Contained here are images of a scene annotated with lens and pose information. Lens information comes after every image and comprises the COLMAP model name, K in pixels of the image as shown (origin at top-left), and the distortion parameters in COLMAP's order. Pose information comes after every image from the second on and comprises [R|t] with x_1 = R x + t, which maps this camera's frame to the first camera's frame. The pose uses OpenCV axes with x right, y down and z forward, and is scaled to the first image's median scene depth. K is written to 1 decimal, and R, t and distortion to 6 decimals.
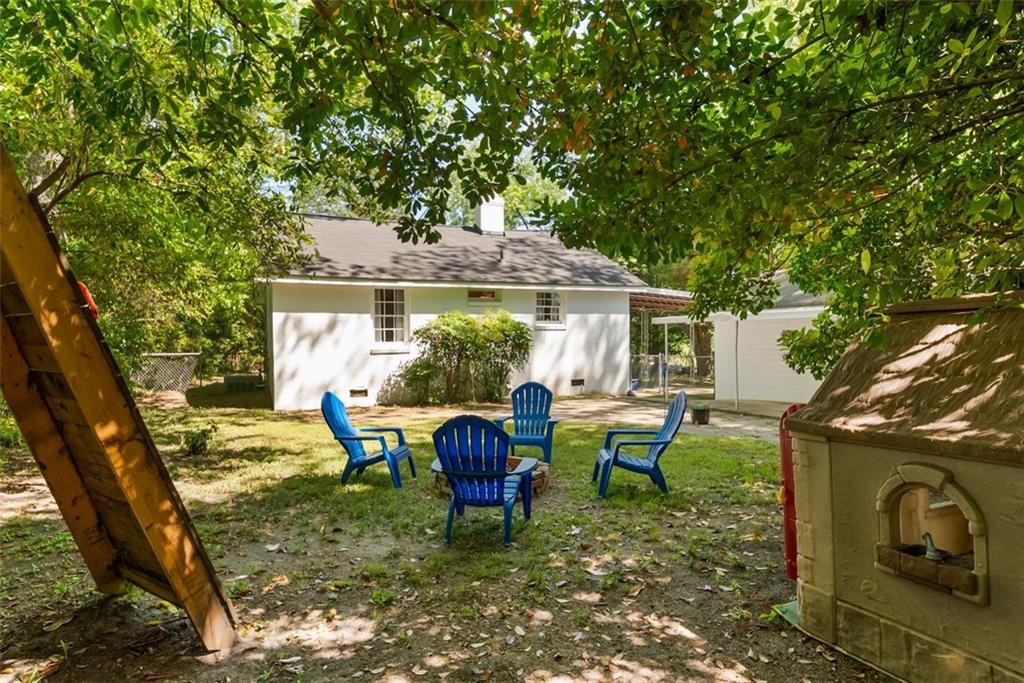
lens RADIAL K [[515.1, 0, 512.0], [0, 515.1, 341.5], [0, 0, 1]] dist [-0.000252, -0.000004]
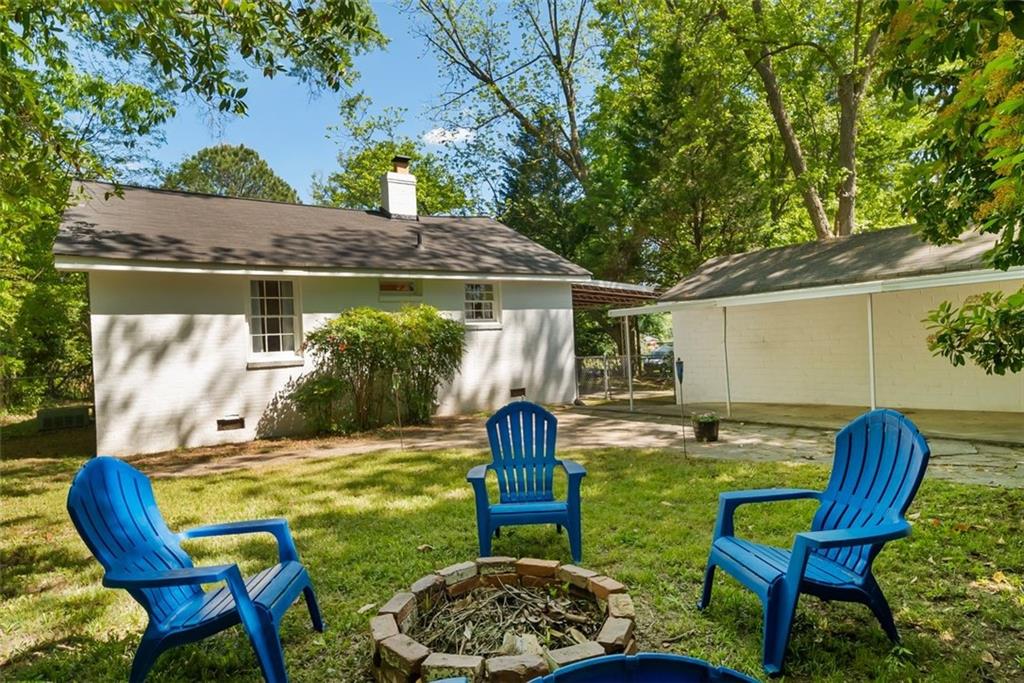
lens RADIAL K [[561.5, 0, 510.6], [0, 561.5, 349.4], [0, 0, 1]] dist [0.003436, 0.000956]
pose [[0.986920, -0.040307, 0.156092, -0.027073], [0.039834, 0.999187, 0.006162, 0.005961], [-0.156214, 0.000136, 0.987723, 0.146746]]
